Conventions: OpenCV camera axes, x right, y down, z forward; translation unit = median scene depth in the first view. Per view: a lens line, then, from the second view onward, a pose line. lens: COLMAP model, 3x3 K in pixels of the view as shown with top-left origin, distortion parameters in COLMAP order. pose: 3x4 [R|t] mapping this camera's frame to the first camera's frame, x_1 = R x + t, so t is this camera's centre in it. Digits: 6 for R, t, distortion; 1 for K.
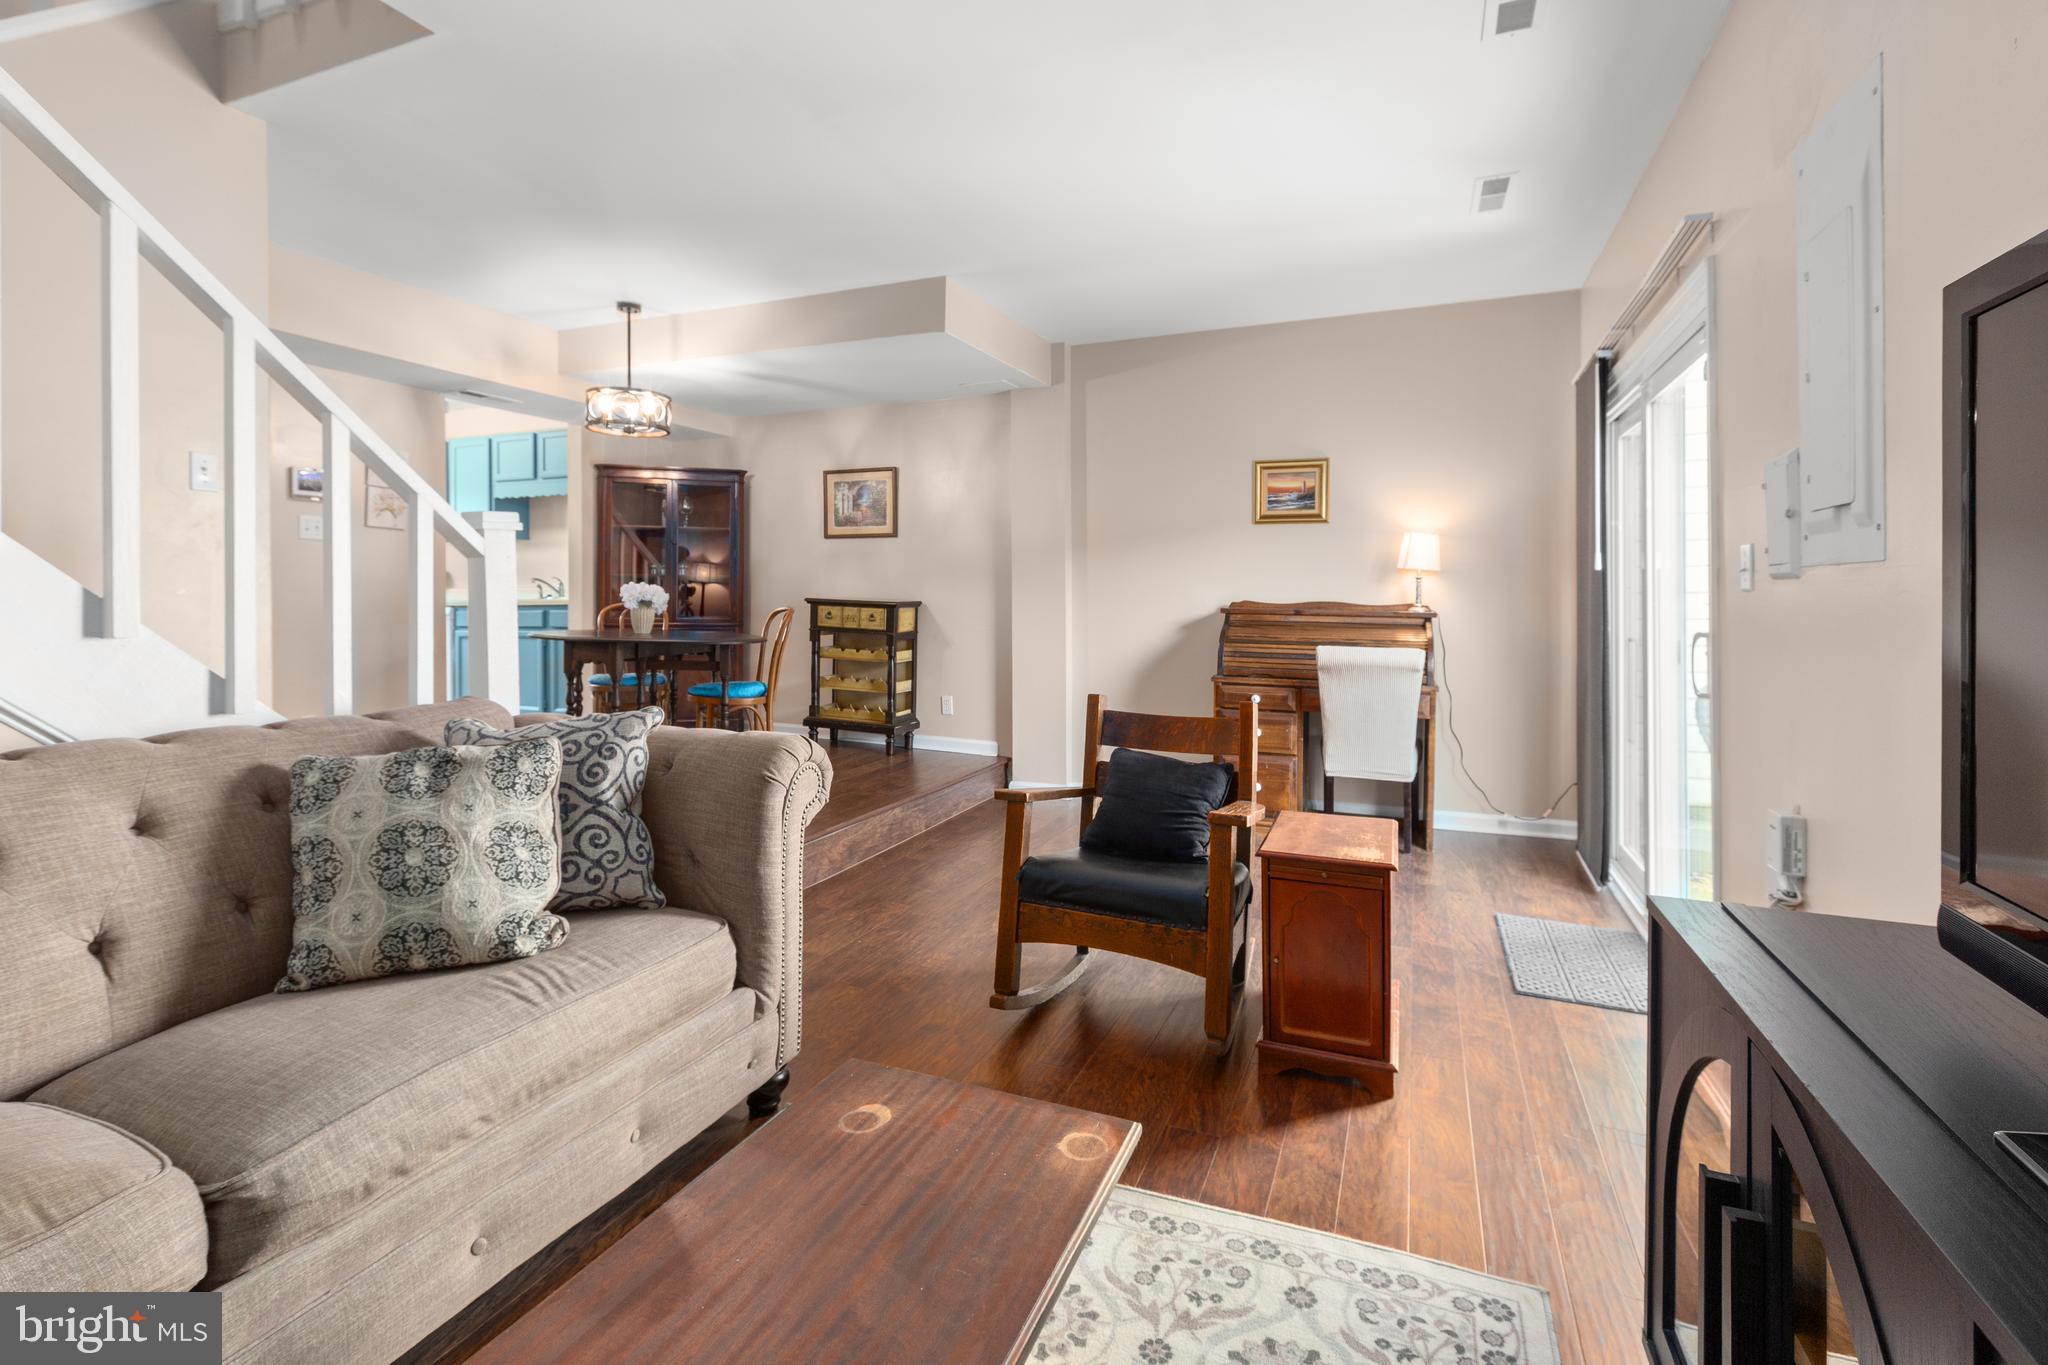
lens RADIAL K [[944.0, 0, 990.9], [0, 944.0, 595.3], [0, 0, 1]] dist [0.001067, 0.000371]
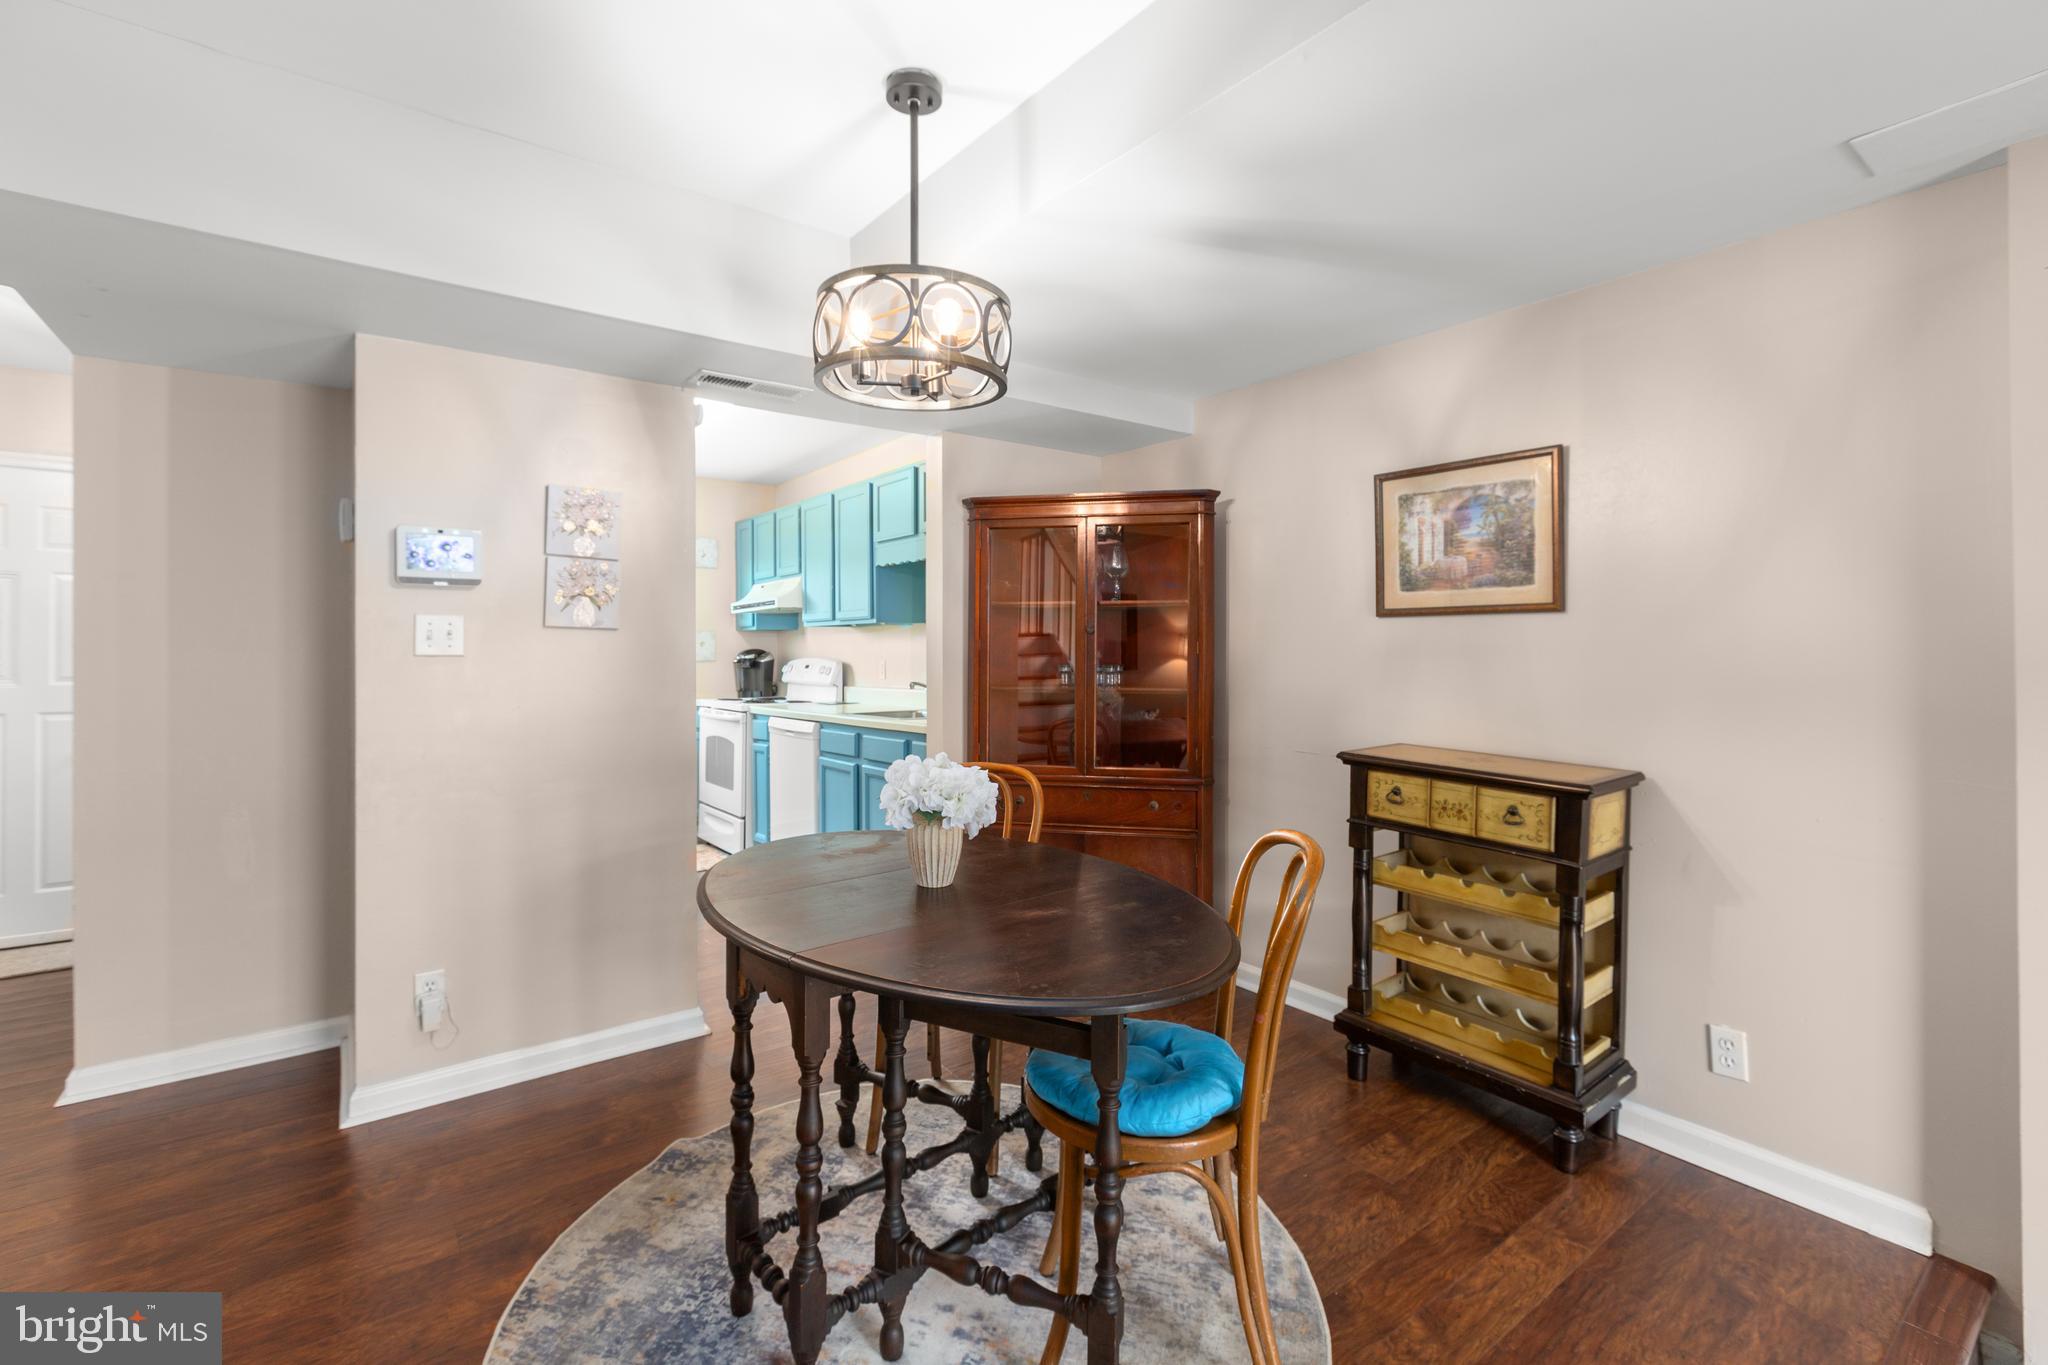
lens RADIAL K [[905.8, 0, 1024.2], [0, 905.8, 662.8], [0, 0, 1]] dist [-0.000490, -0.000044]
pose [[0.876899, 0.002560, -0.480667, -0.133350], [0.004881, 0.999887, 0.014230, -0.052410], [0.480649, -0.014825, 0.876787, 0.606679]]
